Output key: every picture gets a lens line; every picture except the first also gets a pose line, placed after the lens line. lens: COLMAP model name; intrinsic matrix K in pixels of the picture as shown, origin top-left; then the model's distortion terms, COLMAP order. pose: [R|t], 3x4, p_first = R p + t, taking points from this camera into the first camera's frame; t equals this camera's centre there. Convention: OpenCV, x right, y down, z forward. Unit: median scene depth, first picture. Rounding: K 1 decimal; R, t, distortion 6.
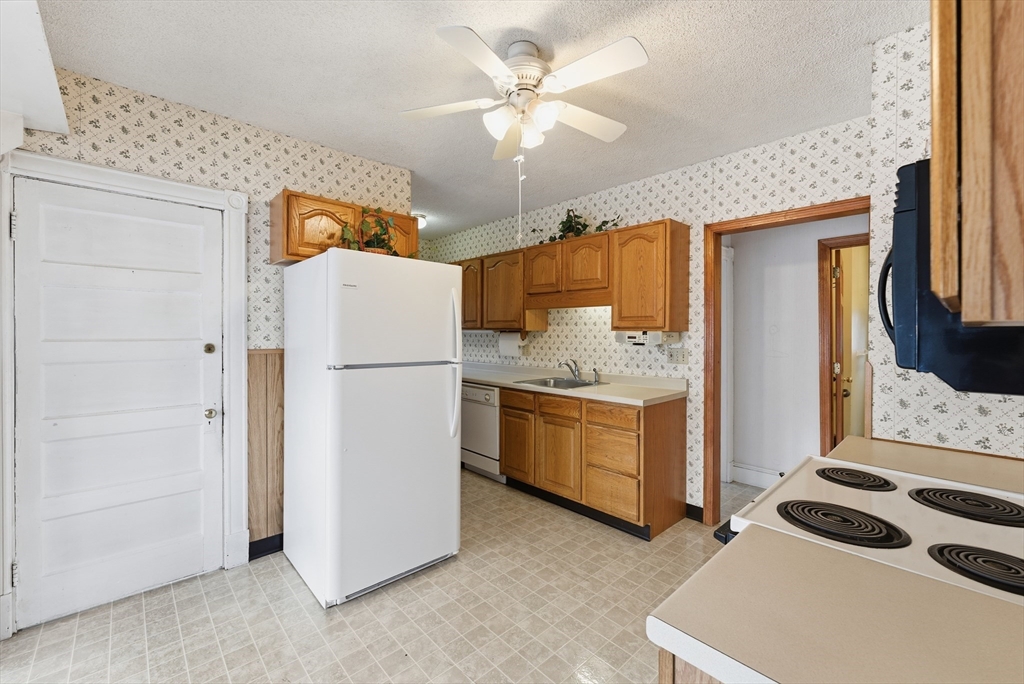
lens RADIAL K [[418.0, 0, 512.7], [0, 418.0, 336.6], [0, 0, 1]] dist [-0.001270, 0.000001]
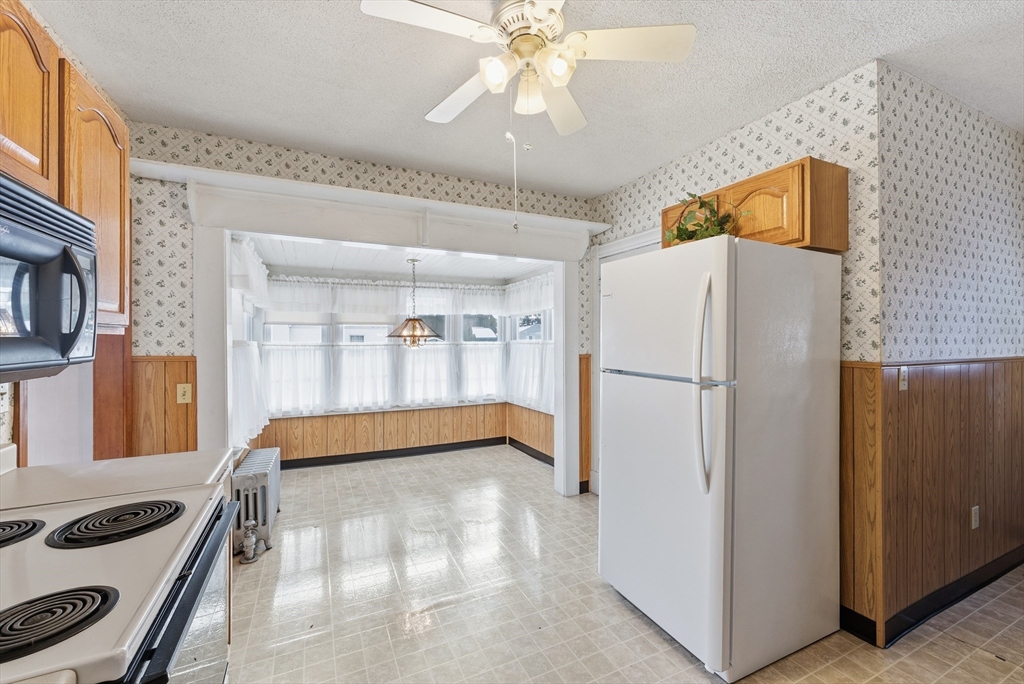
lens RADIAL K [[418.0, 0, 510.7], [0, 418.0, 340.2], [0, 0, 1]] dist [-0.001270, 0.000001]
pose [[-0.302796, 0.001096, -0.953055, 0.756880], [-0.007046, 0.999969, 0.003388, -0.010264], [0.953029, 0.007741, -0.302779, 1.143902]]
